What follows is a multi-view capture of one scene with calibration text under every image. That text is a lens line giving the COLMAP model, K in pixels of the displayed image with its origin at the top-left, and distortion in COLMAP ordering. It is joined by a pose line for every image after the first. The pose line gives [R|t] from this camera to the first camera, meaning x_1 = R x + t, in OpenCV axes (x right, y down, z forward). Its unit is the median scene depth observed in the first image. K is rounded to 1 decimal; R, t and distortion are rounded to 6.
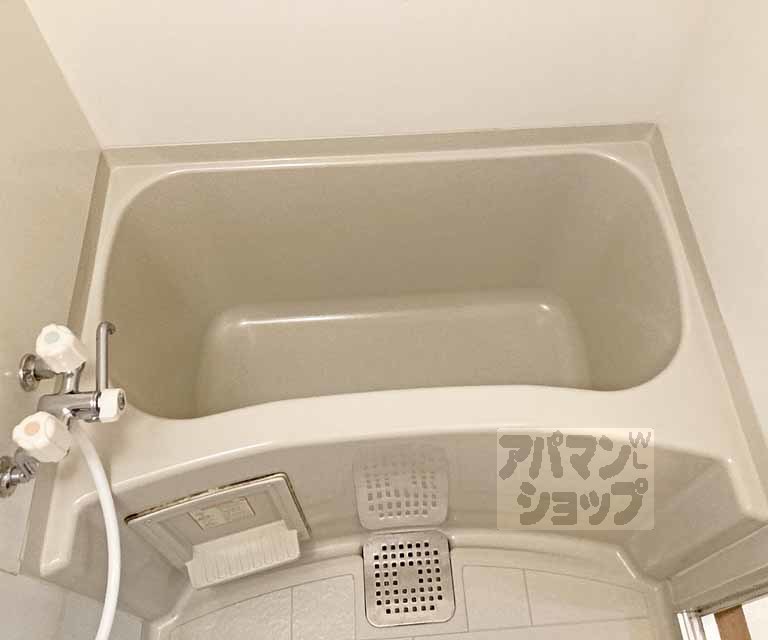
lens RADIAL K [[705.0, 0, 384.9], [0, 705.0, 317.8], [0, 0, 1]] dist [0.038540, 0.000000]
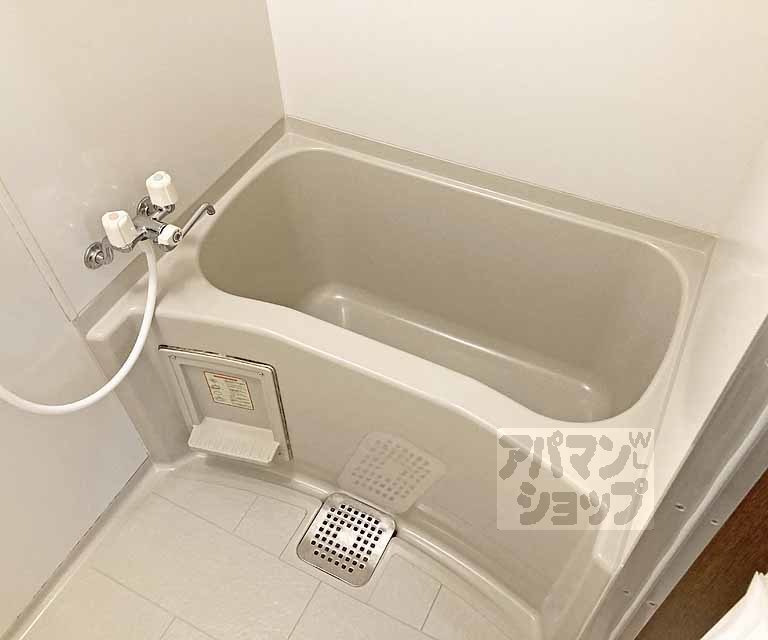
lens RADIAL K [[705.0, 0, 382.2], [0, 705.0, 321.3], [0, 0, 1]] dist [0.038540, 0.000000]
pose [[0.853072, 0.371531, -0.366379, 0.408185], [-0.433624, 0.895334, -0.101721, 0.173457], [0.290239, 0.245646, 0.924889, -0.103162]]
